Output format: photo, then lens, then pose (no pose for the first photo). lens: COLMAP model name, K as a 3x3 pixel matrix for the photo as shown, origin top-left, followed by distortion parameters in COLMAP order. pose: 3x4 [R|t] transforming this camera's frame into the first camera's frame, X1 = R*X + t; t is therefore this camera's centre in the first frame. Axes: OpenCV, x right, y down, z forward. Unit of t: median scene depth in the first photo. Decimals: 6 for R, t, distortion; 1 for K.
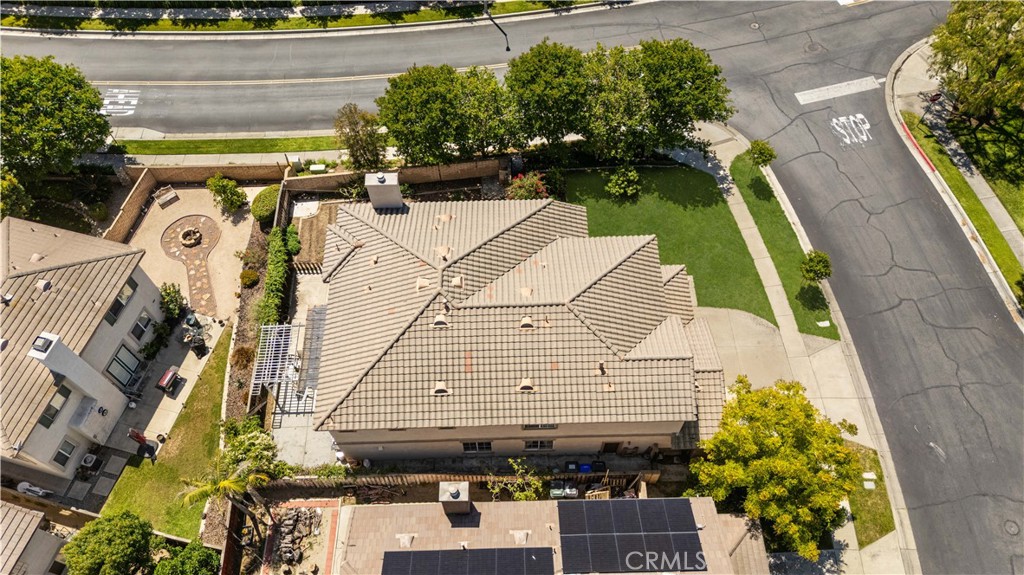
lens RADIAL K [[743.3, 0, 512.0], [0, 743.3, 287.5], [0, 0, 1]] dist [0.053070, -0.037828]
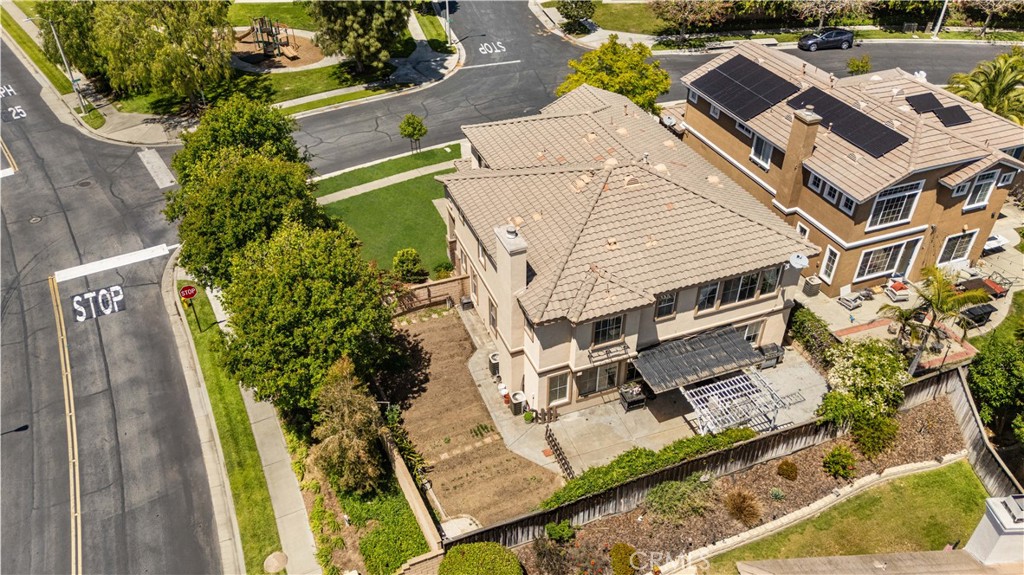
lens RADIAL K [[756.6, 0, 512.0], [0, 756.6, 287.5], [0, 0, 1]] dist [0.087885, -0.102170]
pose [[-0.331521, -0.556999, 0.761477, -0.665950], [0.823400, 0.223181, 0.521730, -0.444897], [-0.460550, 0.799964, 0.384644, 0.652909]]
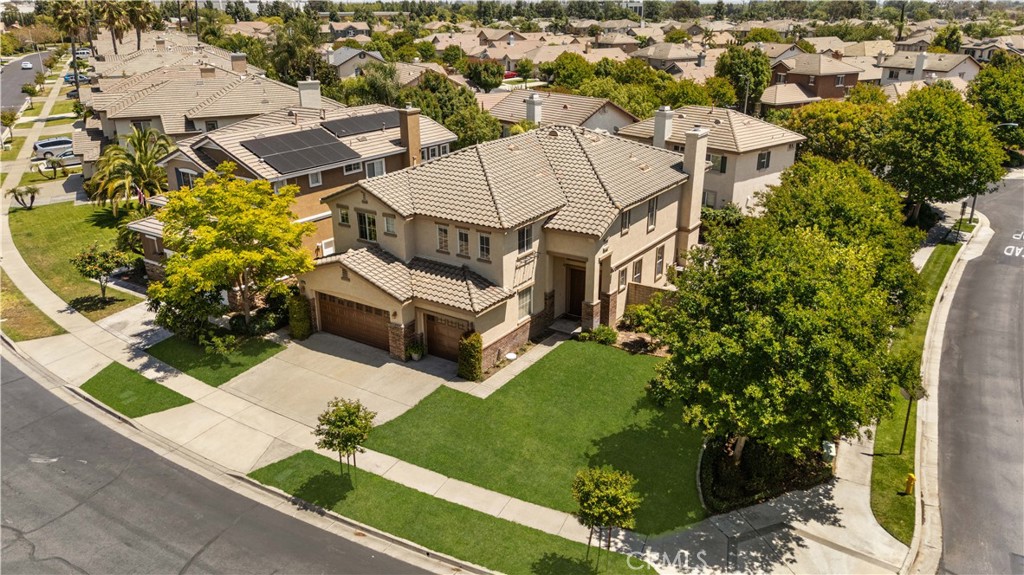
lens RADIAL K [[756.6, 0, 512.0], [0, 756.6, 287.5], [0, 0, 1]] dist [0.087885, -0.102170]
pose [[-0.582982, 0.299106, -0.755425, 0.709669], [-0.701059, 0.284764, 0.653777, -0.502803], [0.410667, 0.910739, 0.043678, 0.903719]]
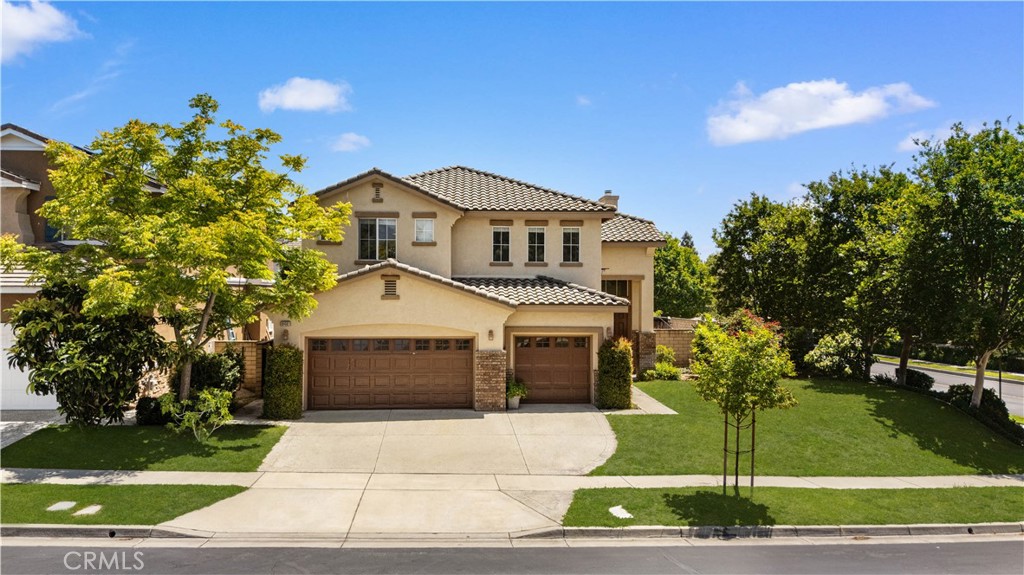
lens RADIAL K [[756.6, 0, 512.0], [0, 756.6, 287.5], [0, 0, 1]] dist [0.087885, -0.102170]
pose [[0.030594, 0.010376, -0.999478, 0.715611], [-0.874232, 0.485022, -0.021725, 0.048355], [0.484543, 0.874441, 0.023909, 0.881437]]
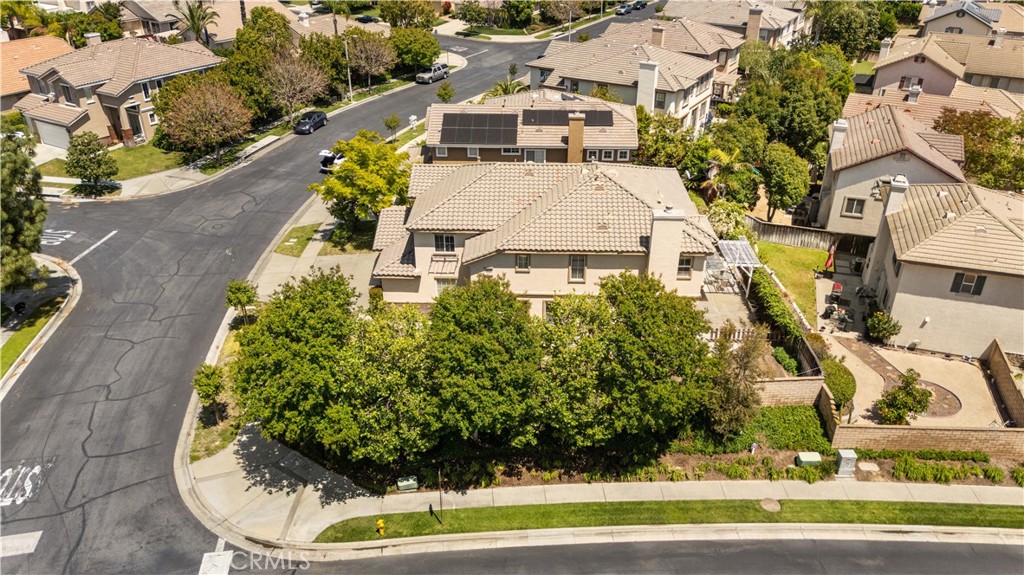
lens RADIAL K [[743.3, 0, 512.0], [0, 743.3, 287.5], [0, 0, 1]] dist [0.053070, -0.037828]
pose [[-0.998400, -0.021936, 0.052110, -0.017175], [0.051709, 0.018479, 0.998491, -0.994564], [-0.022865, 0.999589, -0.017315, 0.971168]]
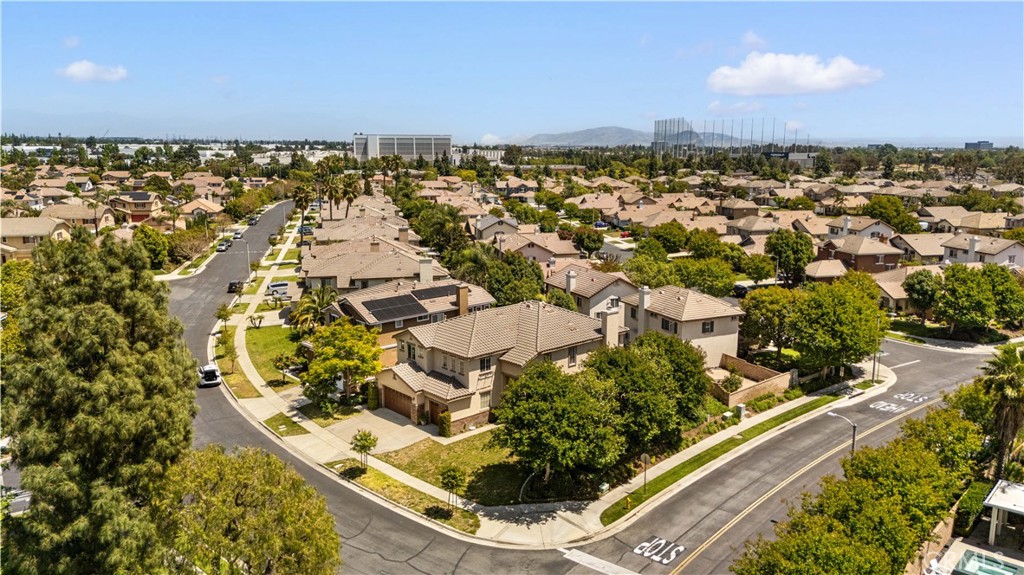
lens RADIAL K [[756.6, 0, 512.0], [0, 756.6, 287.5], [0, 0, 1]] dist [0.087885, -0.102170]
pose [[-0.767790, 0.131954, -0.626966, 0.942061], [-0.552810, 0.358240, 0.752373, -1.165833], [0.323883, 0.924258, -0.202107, 1.065003]]
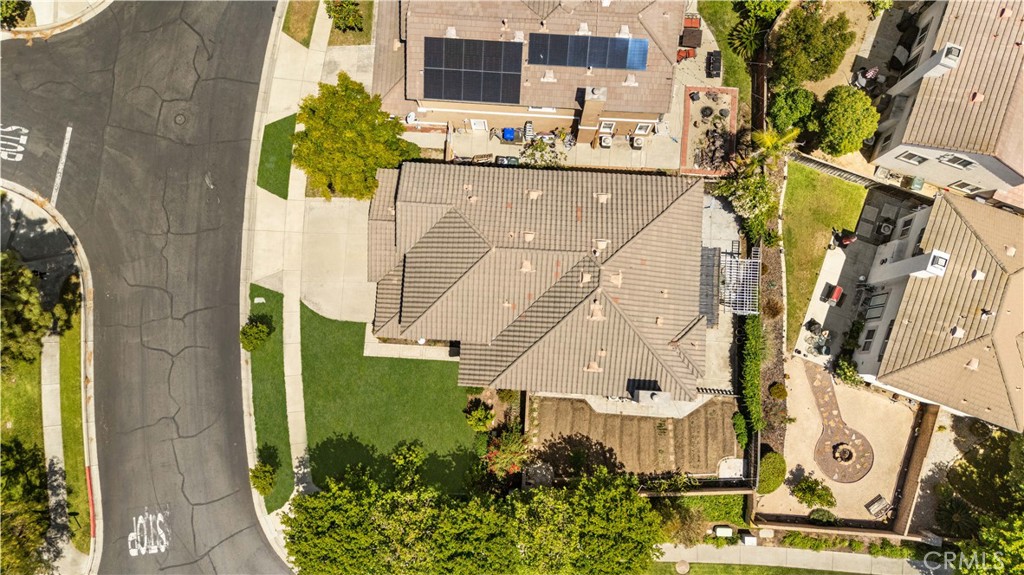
lens RADIAL K [[743.3, 0, 512.0], [0, 743.3, 287.5], [0, 0, 1]] dist [0.053070, -0.037828]
pose [[-0.995832, -0.084518, 0.034274, -0.000523], [0.088402, -0.802060, 0.590664, -0.559044], [-0.022432, 0.591233, 0.806189, 0.069080]]
